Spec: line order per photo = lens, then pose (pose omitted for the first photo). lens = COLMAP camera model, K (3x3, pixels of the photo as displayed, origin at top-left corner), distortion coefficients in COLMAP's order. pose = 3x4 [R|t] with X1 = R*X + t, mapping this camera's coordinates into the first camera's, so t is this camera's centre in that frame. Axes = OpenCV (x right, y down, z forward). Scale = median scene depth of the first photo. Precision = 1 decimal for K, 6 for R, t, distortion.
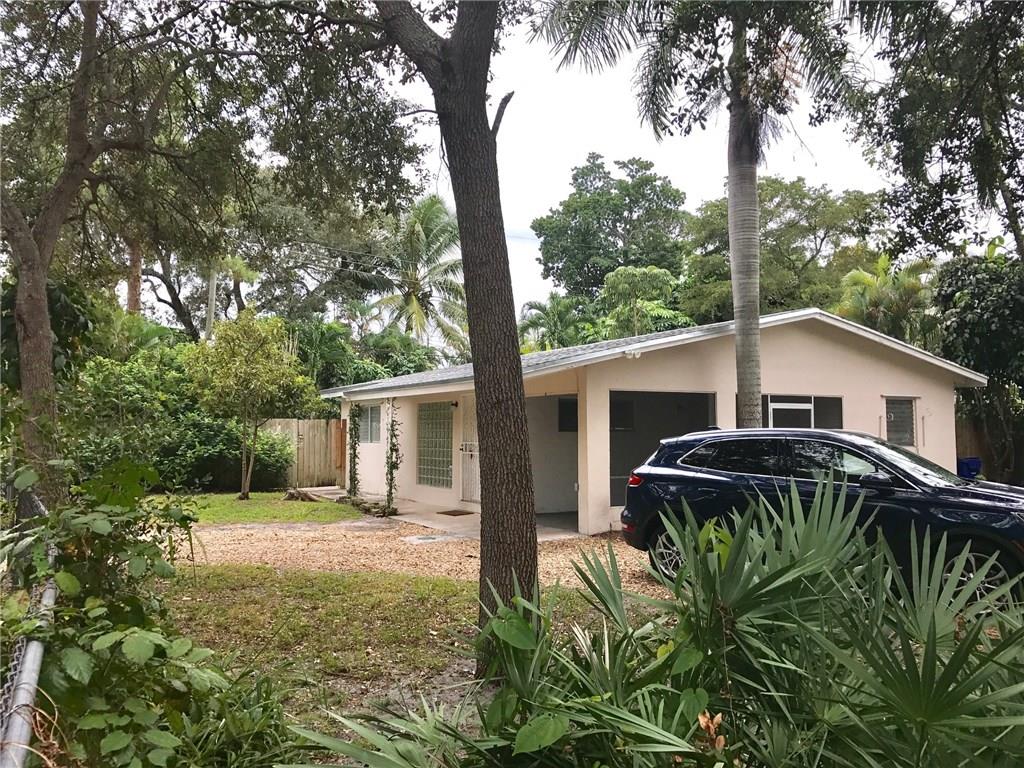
lens RADIAL K [[836.8, 0, 512.0], [0, 836.8, 384.0], [0, 0, 1]] dist [0.011333, -0.002542]
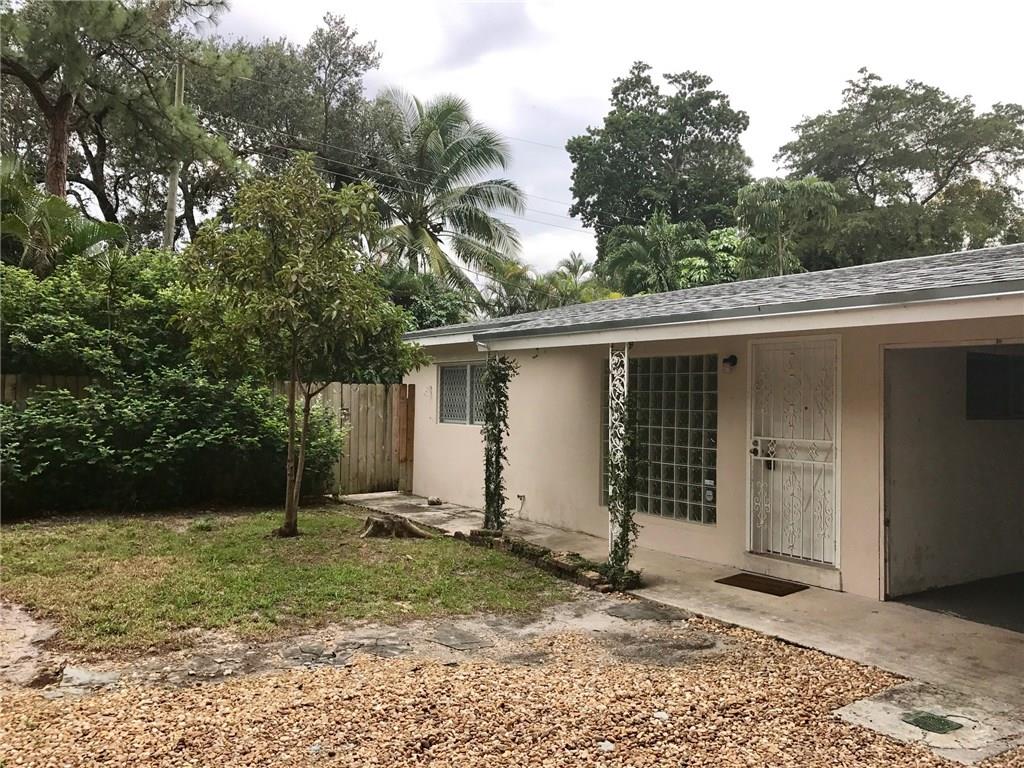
lens RADIAL K [[836.8, 0, 512.0], [0, 836.8, 384.0], [0, 0, 1]] dist [0.011333, -0.002542]
pose [[0.996417, 0.018387, 0.082555, -0.118244], [-0.021684, 0.998995, 0.039225, 0.010567], [-0.081751, -0.040875, 0.995814, 0.248207]]
